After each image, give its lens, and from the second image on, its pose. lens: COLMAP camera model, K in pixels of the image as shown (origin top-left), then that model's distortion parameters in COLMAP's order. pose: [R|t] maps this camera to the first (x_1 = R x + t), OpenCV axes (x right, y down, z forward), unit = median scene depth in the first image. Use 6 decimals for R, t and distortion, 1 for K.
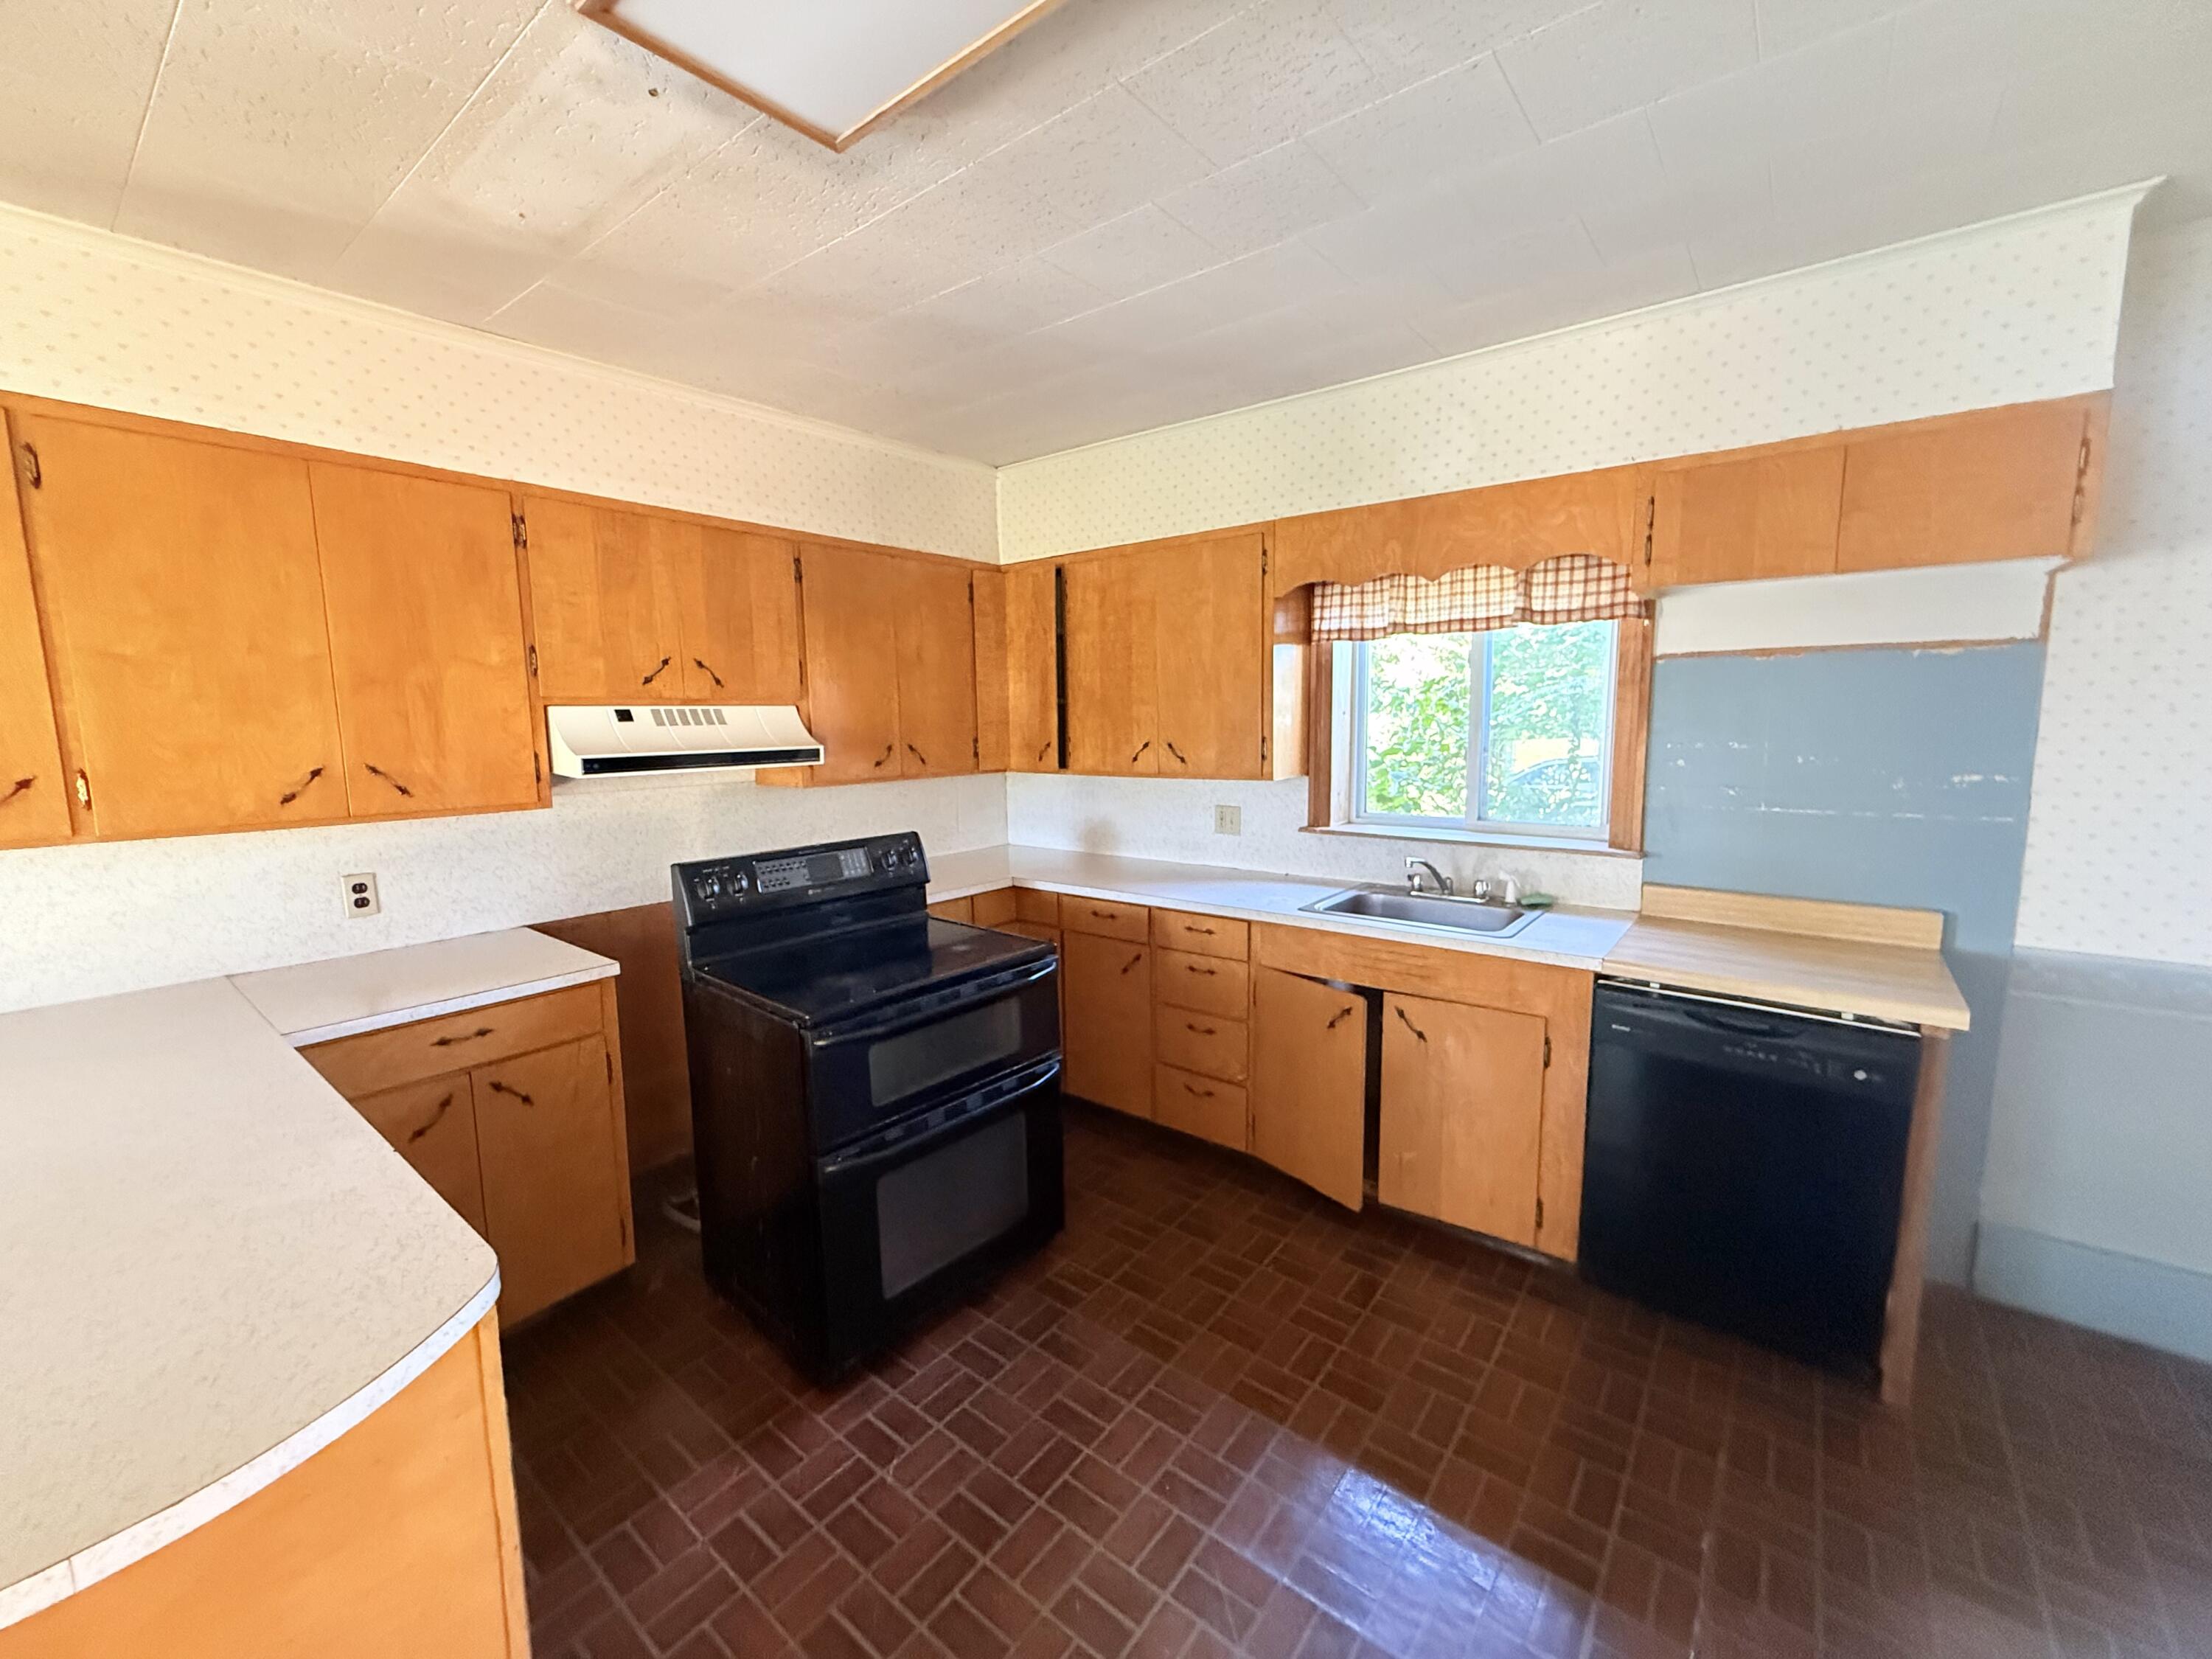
lens RADIAL K [[880.7, 0, 1106.0], [0, 880.7, 829.5], [0, 0, 1]] dist [-0.002301, -0.000235]
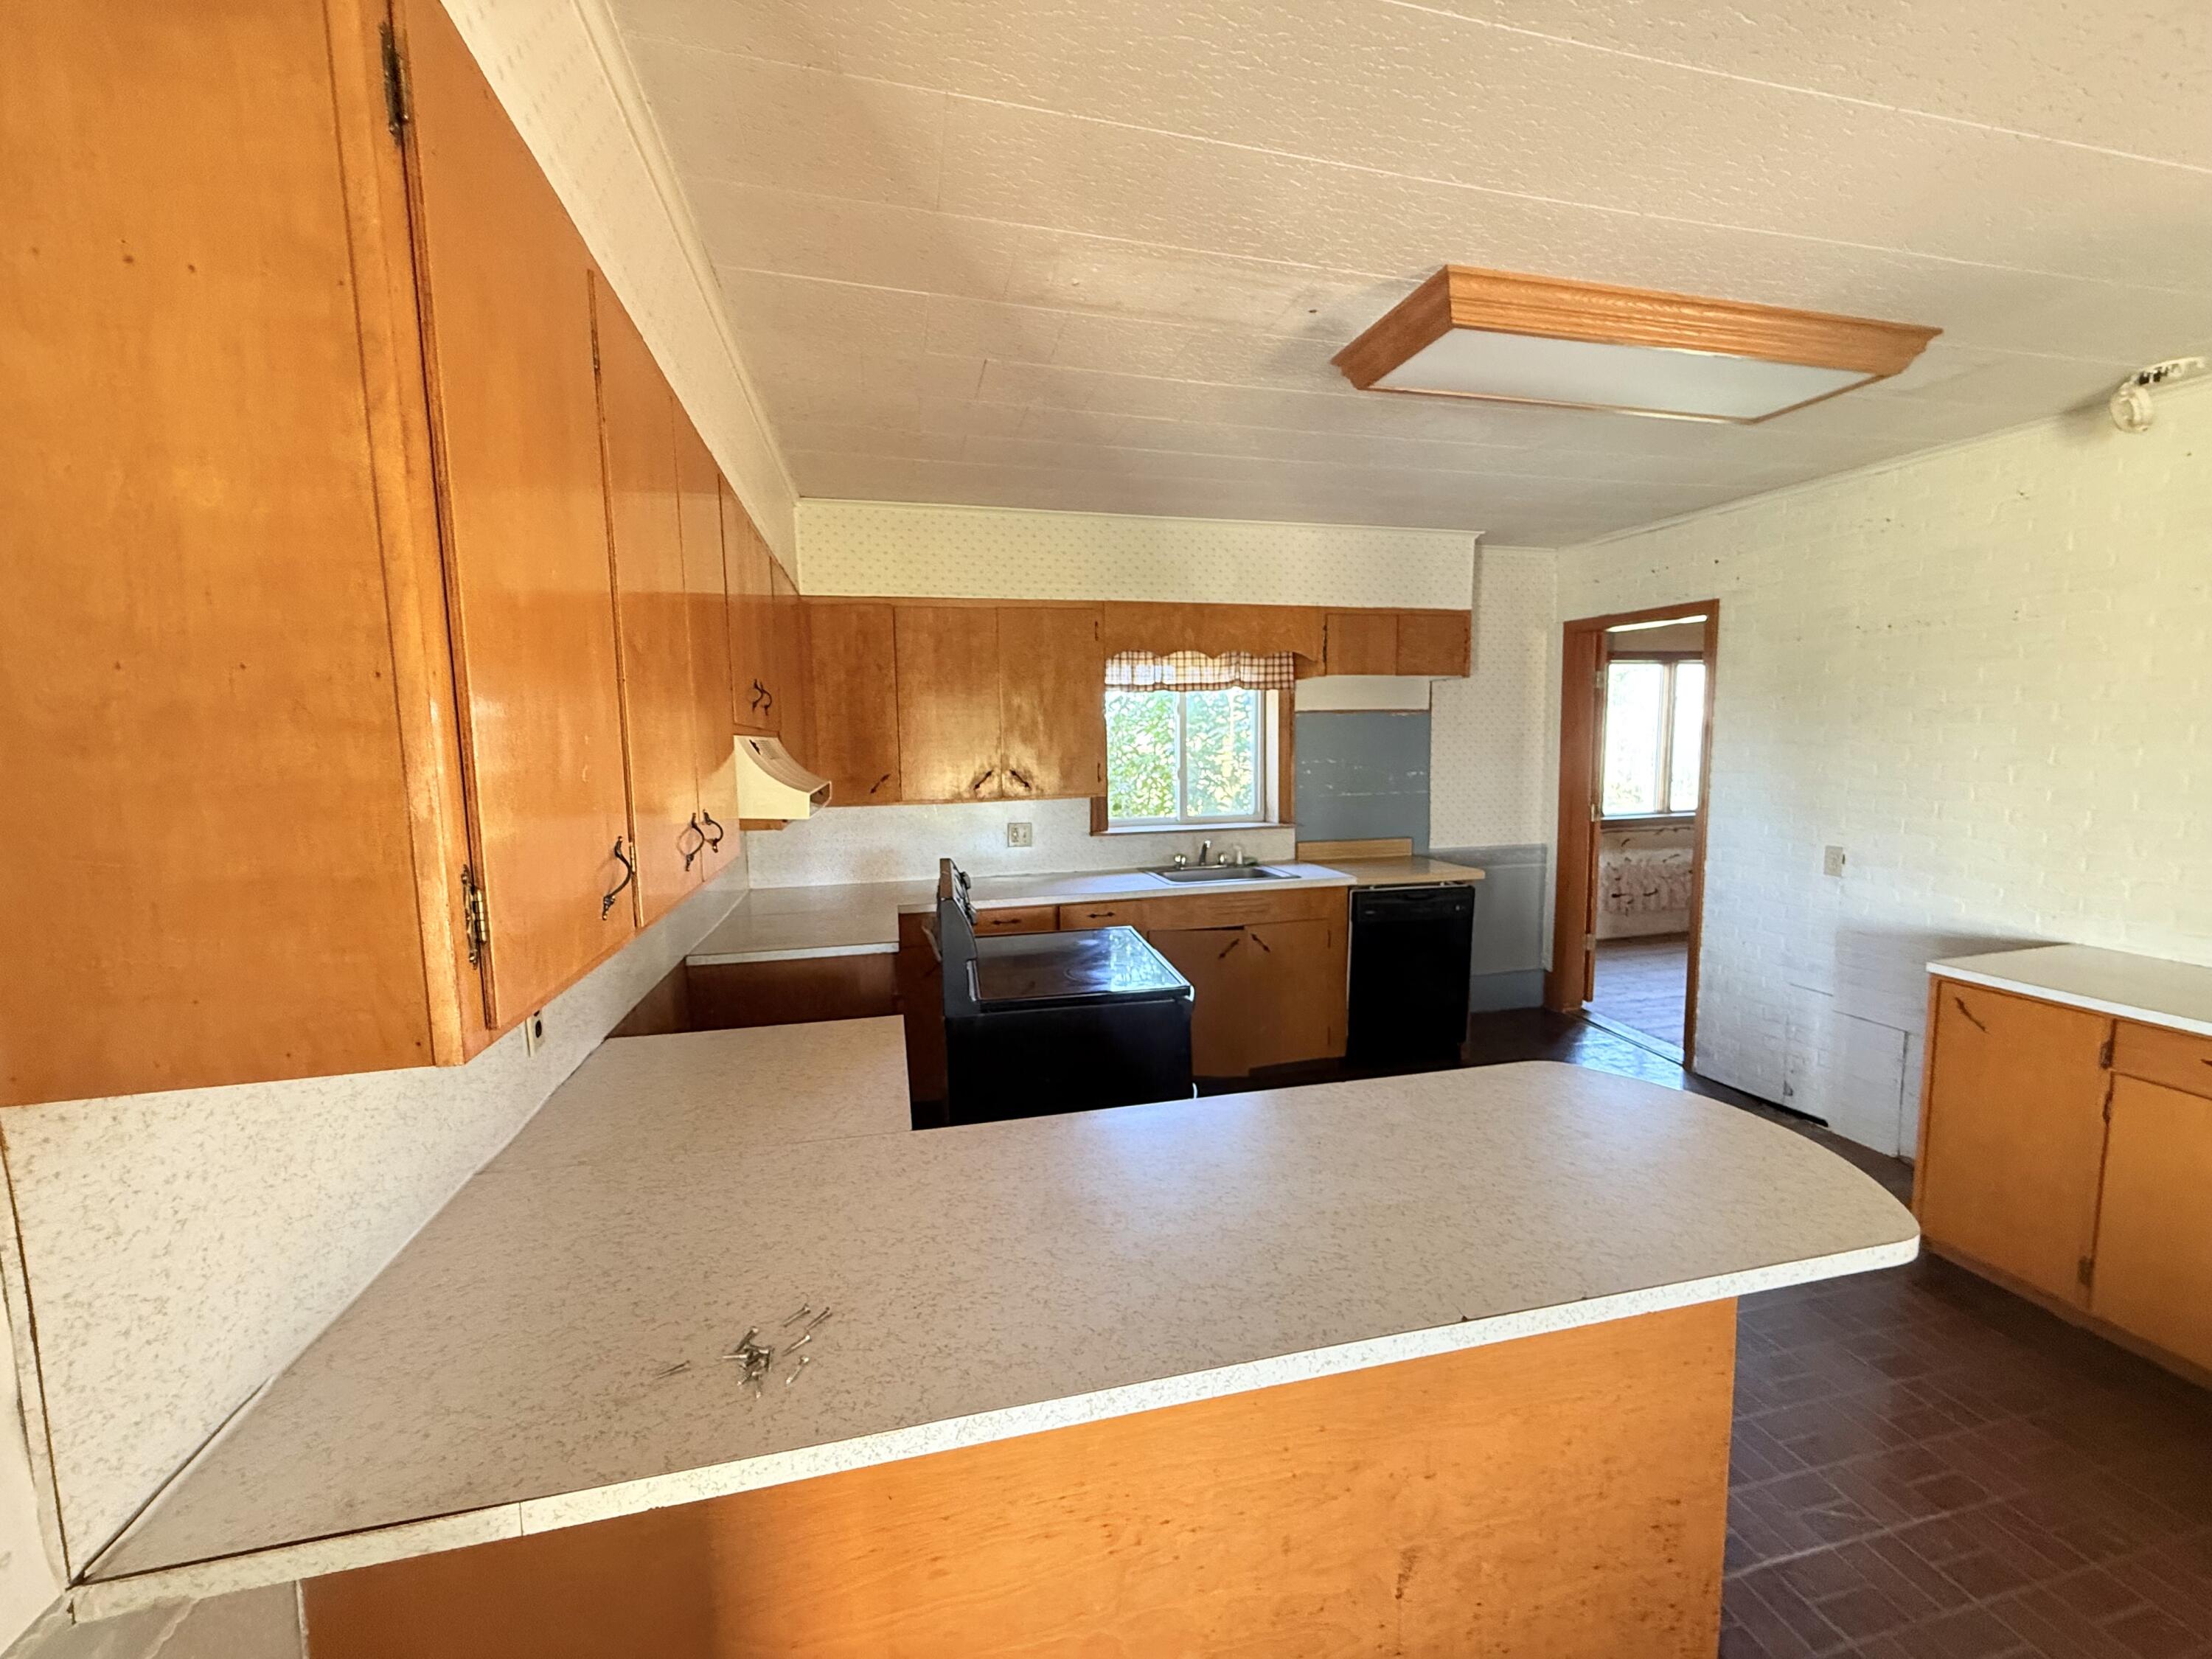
lens RADIAL K [[880.7, 0, 1106.0], [0, 880.7, 829.5], [0, 0, 1]] dist [-0.002301, -0.000235]
pose [[0.616121, -0.076132, 0.783963, -0.956536], [0.111436, 0.993732, 0.008925, -0.020870], [-0.779729, 0.081863, 0.620743, 0.216499]]
